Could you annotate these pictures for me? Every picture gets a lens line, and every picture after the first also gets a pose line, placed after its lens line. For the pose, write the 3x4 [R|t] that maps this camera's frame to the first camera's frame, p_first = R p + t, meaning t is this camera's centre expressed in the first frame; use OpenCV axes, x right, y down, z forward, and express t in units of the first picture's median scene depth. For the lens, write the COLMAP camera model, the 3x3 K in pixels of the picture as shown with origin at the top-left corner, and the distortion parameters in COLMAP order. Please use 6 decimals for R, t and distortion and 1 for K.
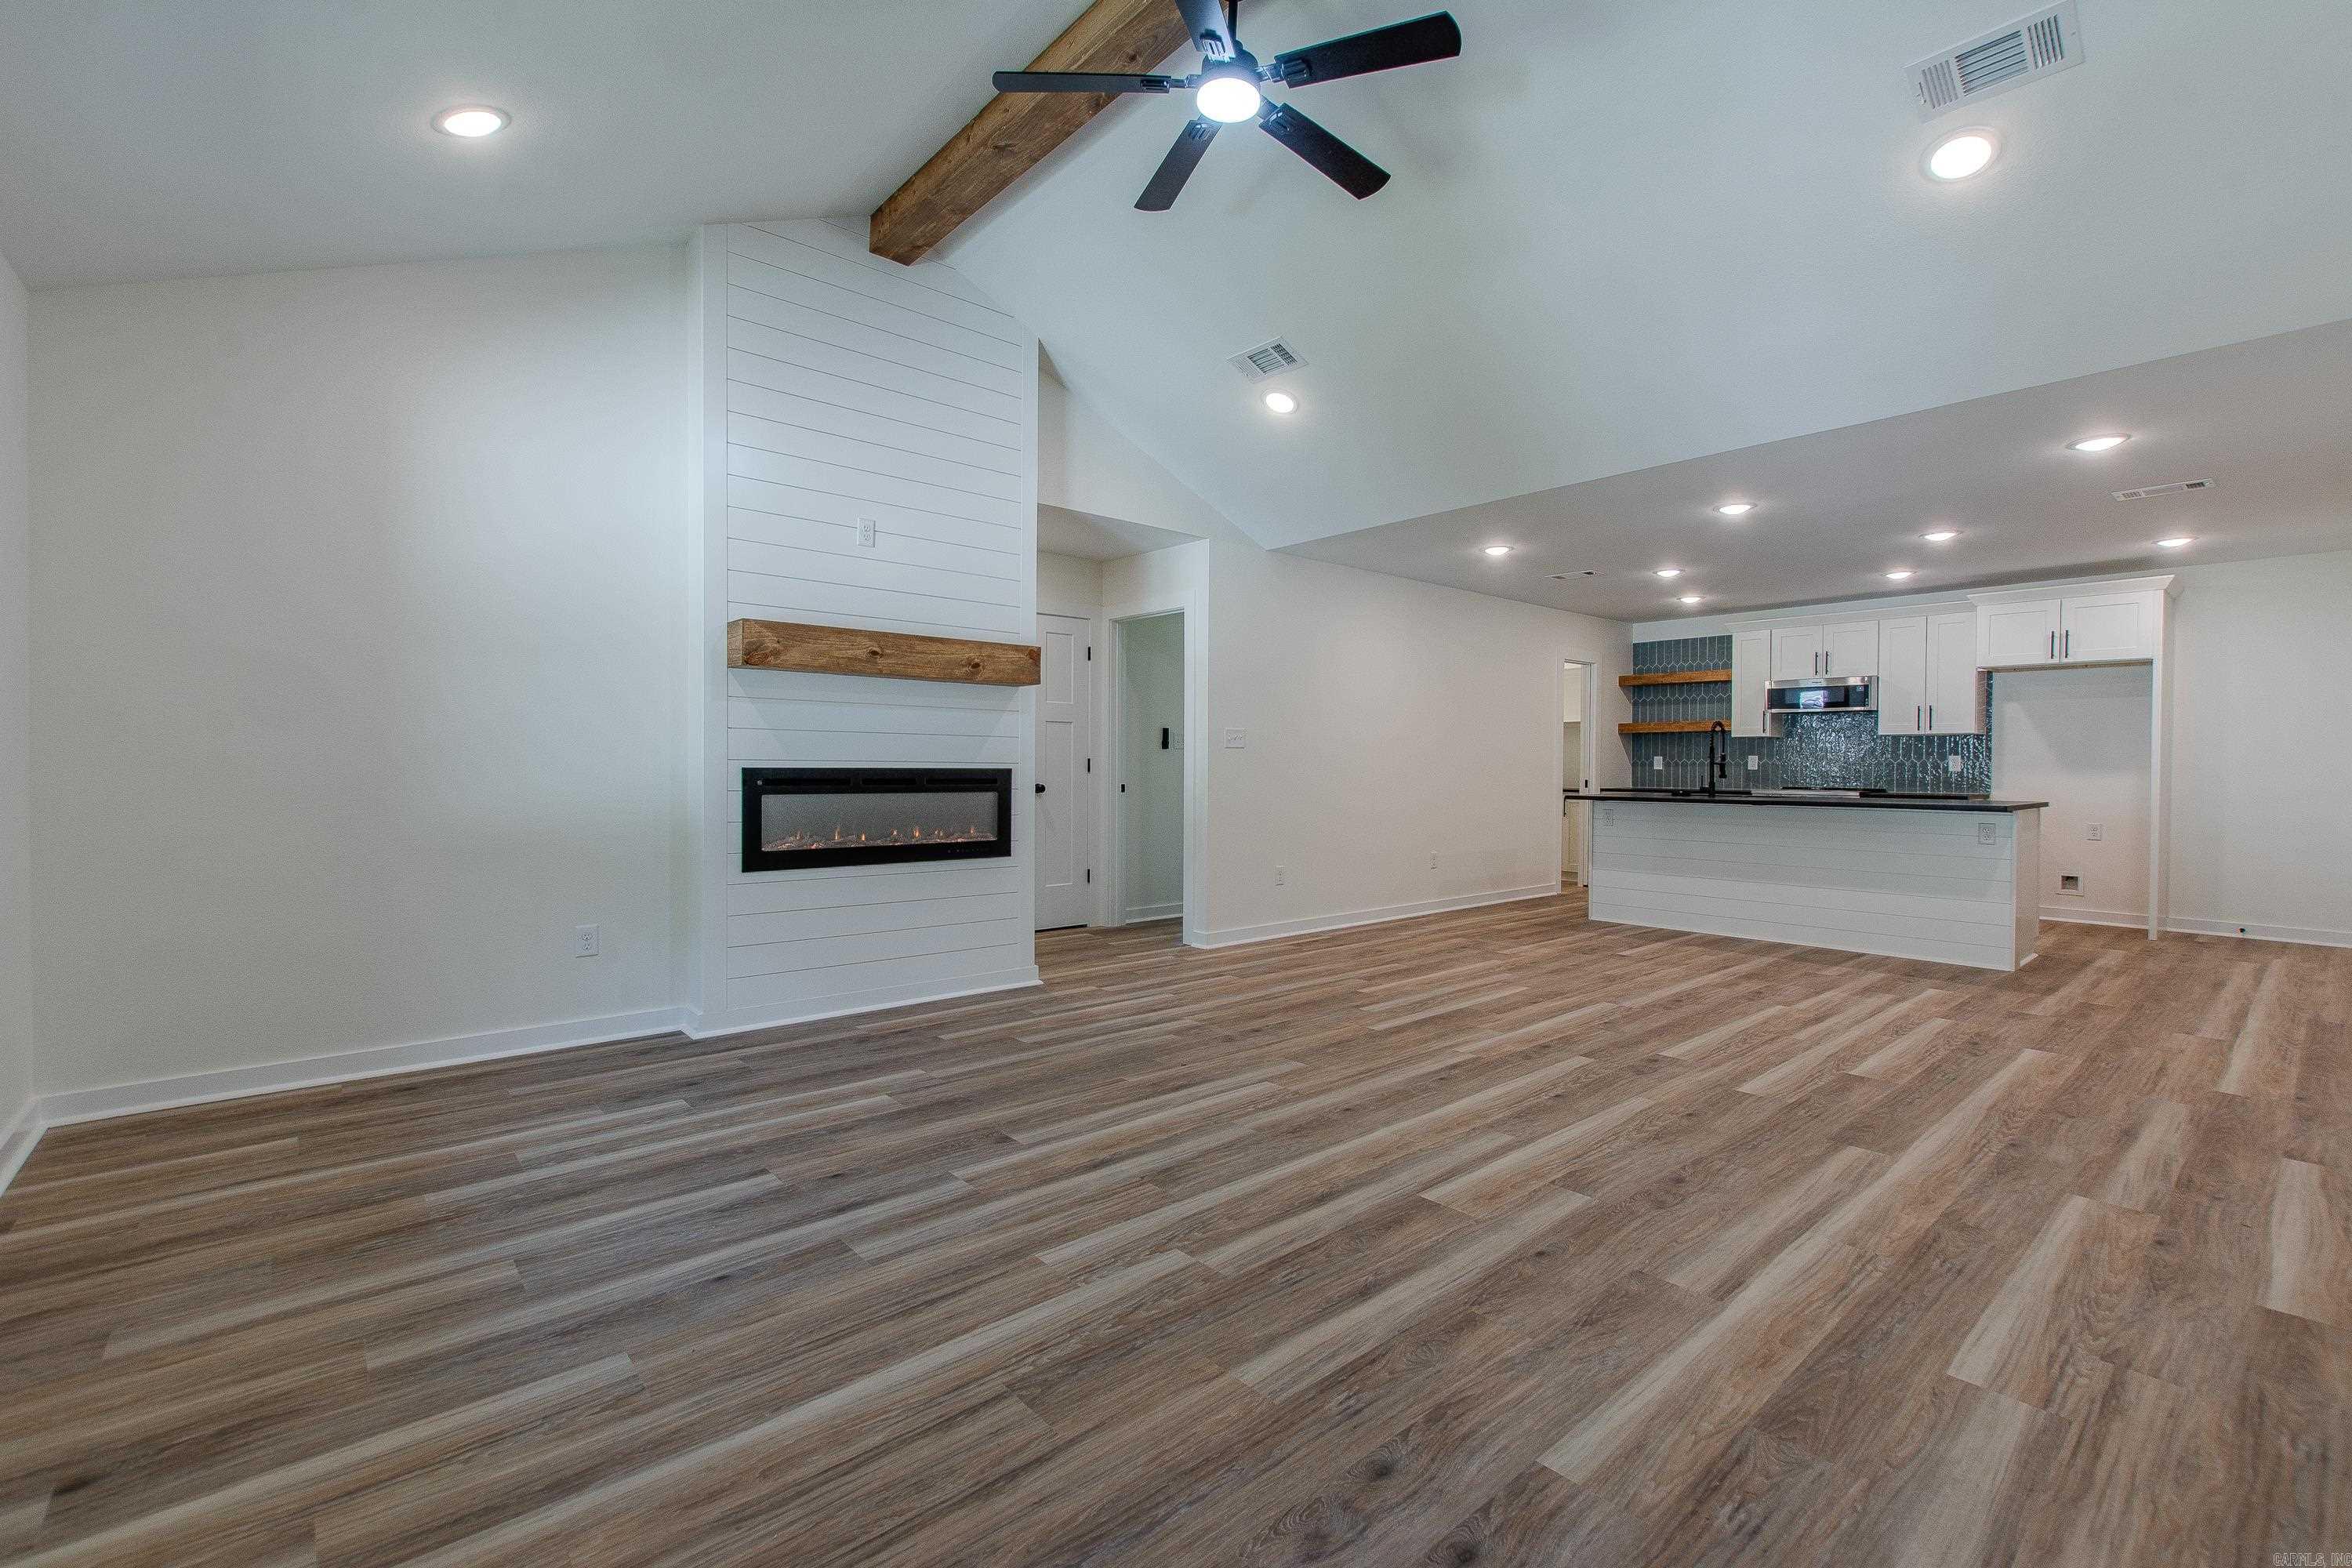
lens RADIAL K [[1014.9, 0, 1187.0], [0, 1014.9, 778.6], [0, 0, 1]] dist [0.007270, -0.003821]
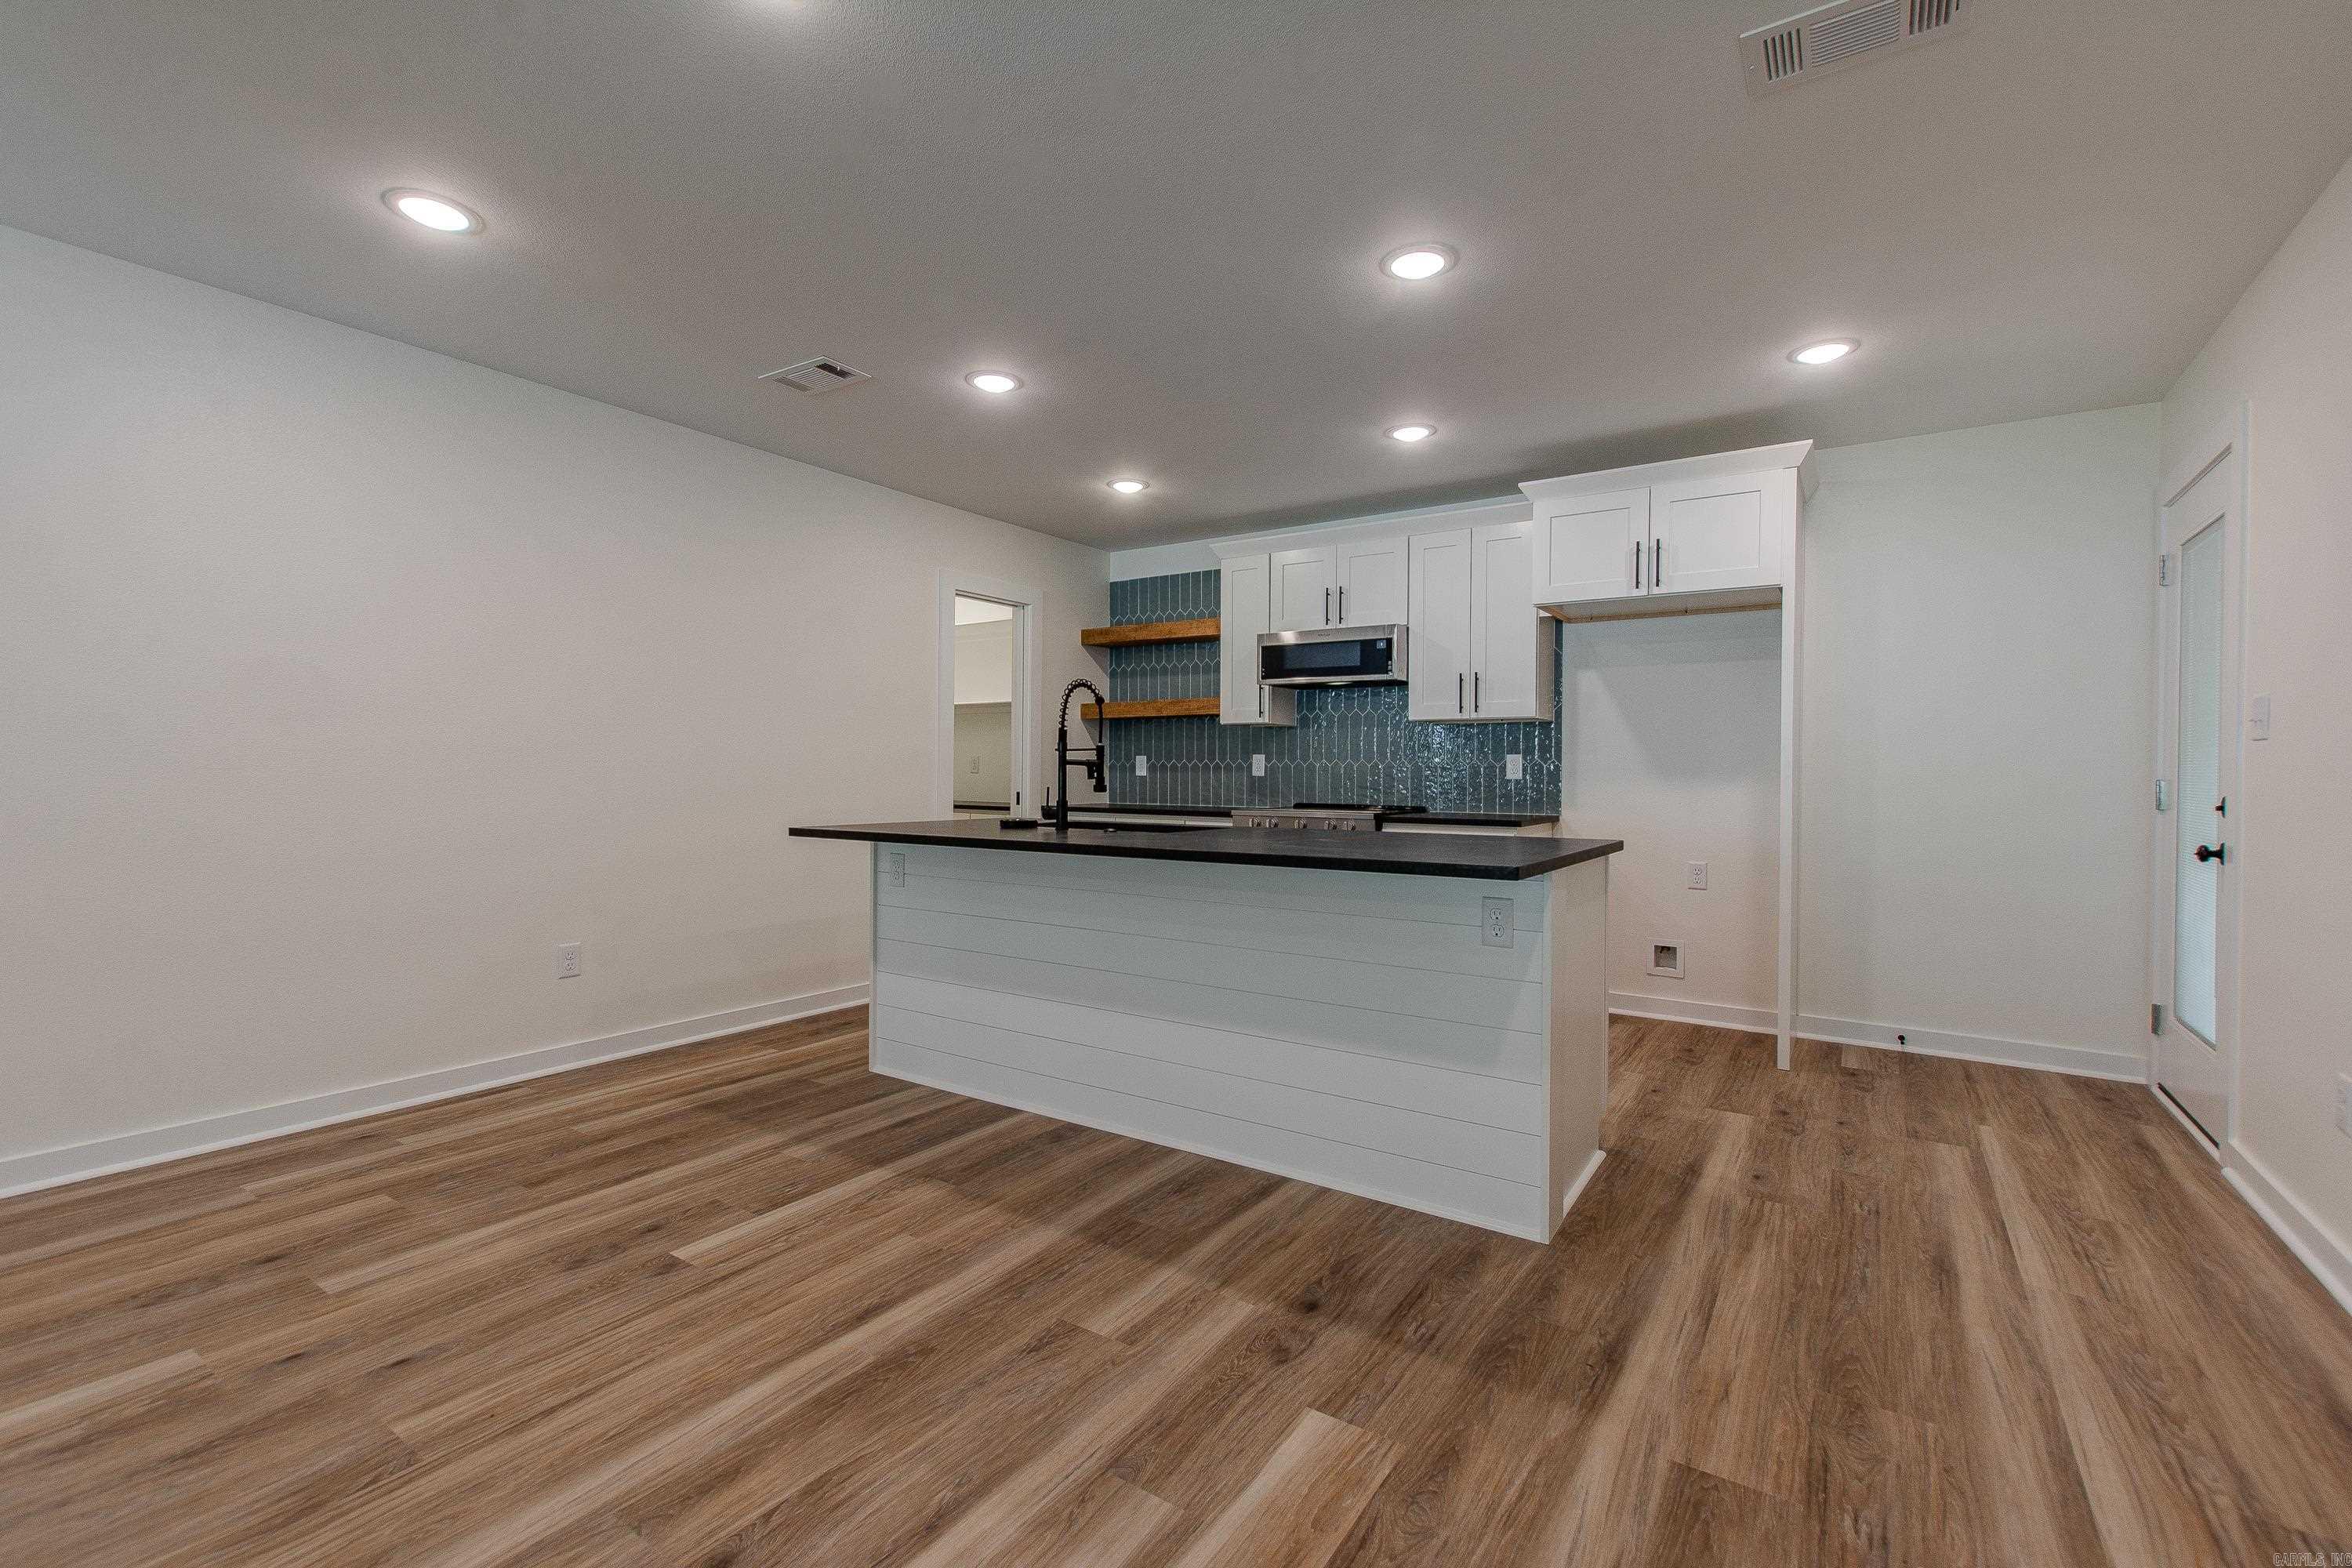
lens RADIAL K [[1014.9, 0, 1187.0], [0, 1014.9, 778.6], [0, 0, 1]] dist [0.007270, -0.003821]
pose [[0.965115, 0.001632, 0.261820, 0.769192], [0.000132, 0.999977, -0.006721, -0.006243], [-0.261825, 0.006521, 0.965093, 0.869064]]
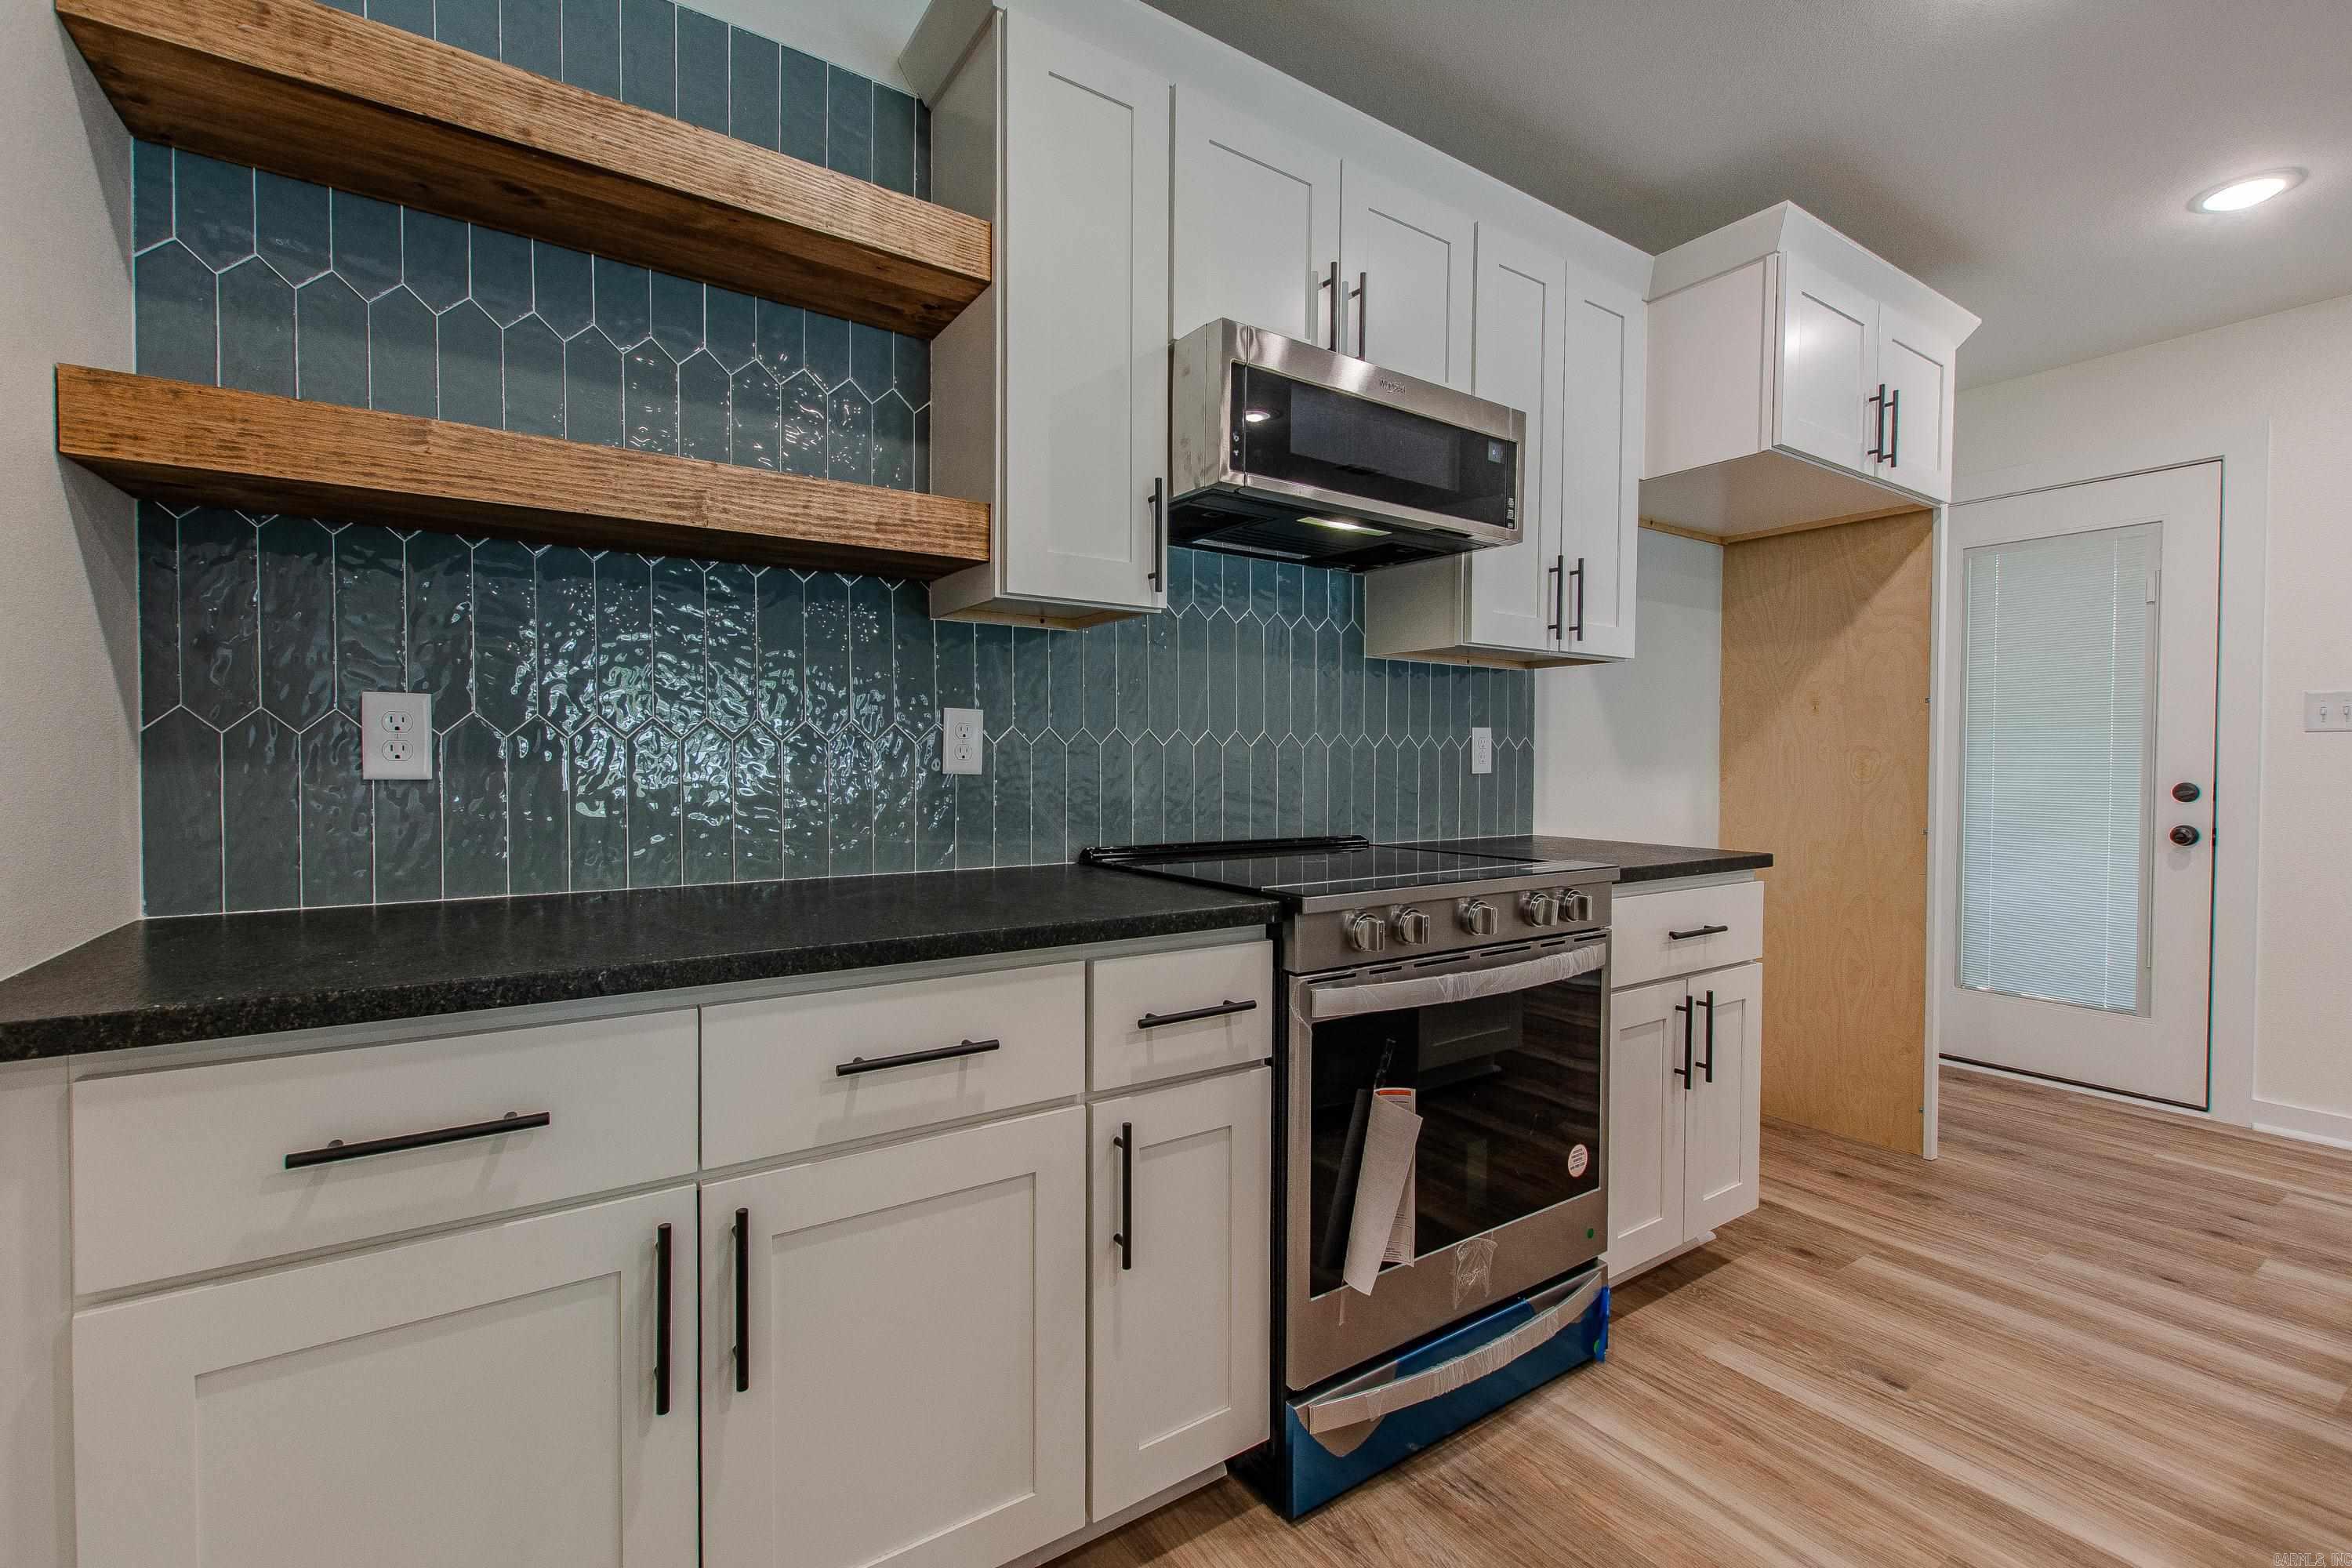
lens RADIAL K [[1027.9, 0, 1187.9], [0, 1027.9, 778.6], [0, 0, 1]] dist [0.008967, -0.004215]
pose [[0.118058, -0.022424, 0.992753, 0.787039], [0.010295, 0.999719, 0.021357, -0.026639], [-0.992953, 0.007699, 0.118256, 2.078525]]
